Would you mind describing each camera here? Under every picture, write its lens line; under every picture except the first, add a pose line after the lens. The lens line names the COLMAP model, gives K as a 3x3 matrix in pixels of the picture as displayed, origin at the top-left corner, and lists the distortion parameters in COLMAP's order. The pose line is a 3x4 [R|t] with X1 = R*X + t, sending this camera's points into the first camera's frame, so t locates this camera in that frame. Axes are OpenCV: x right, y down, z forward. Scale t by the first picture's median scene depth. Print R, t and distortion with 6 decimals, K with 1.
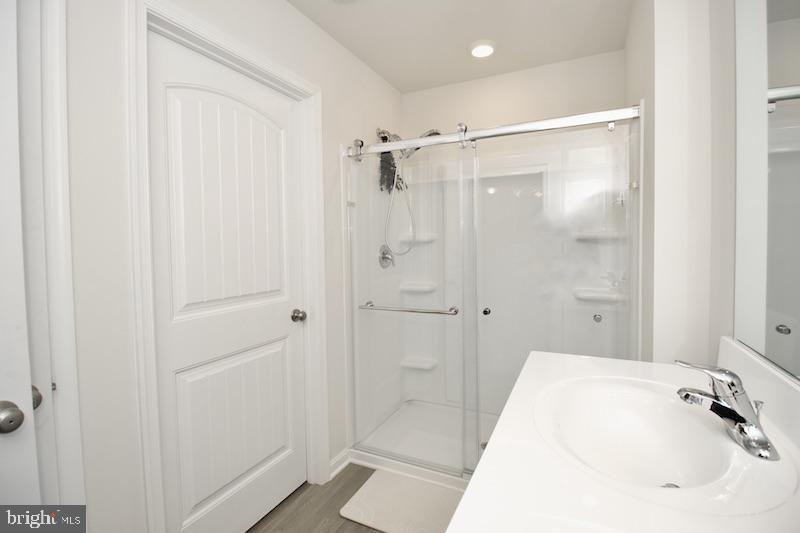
lens RADIAL K [[371.7, 0, 406.1], [0, 371.7, 257.2], [0, 0, 1]] dist [0.002325, -0.015284]
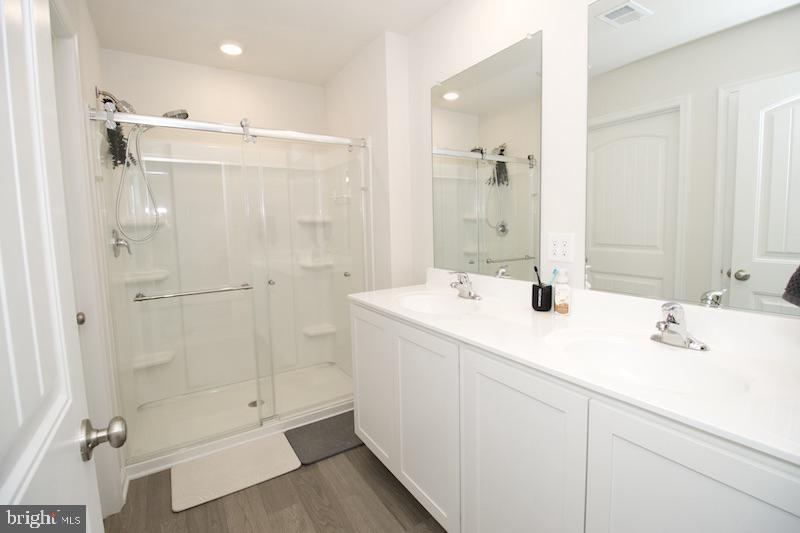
lens RADIAL K [[371.7, 0, 406.1], [0, 371.7, 257.2], [0, 0, 1]] dist [0.002325, -0.015284]
pose [[0.522364, -0.072439, 0.849640, -0.477622], [0.041330, 0.997365, 0.059624, 0.006875], [-0.851721, 0.003970, 0.523981, -0.002323]]
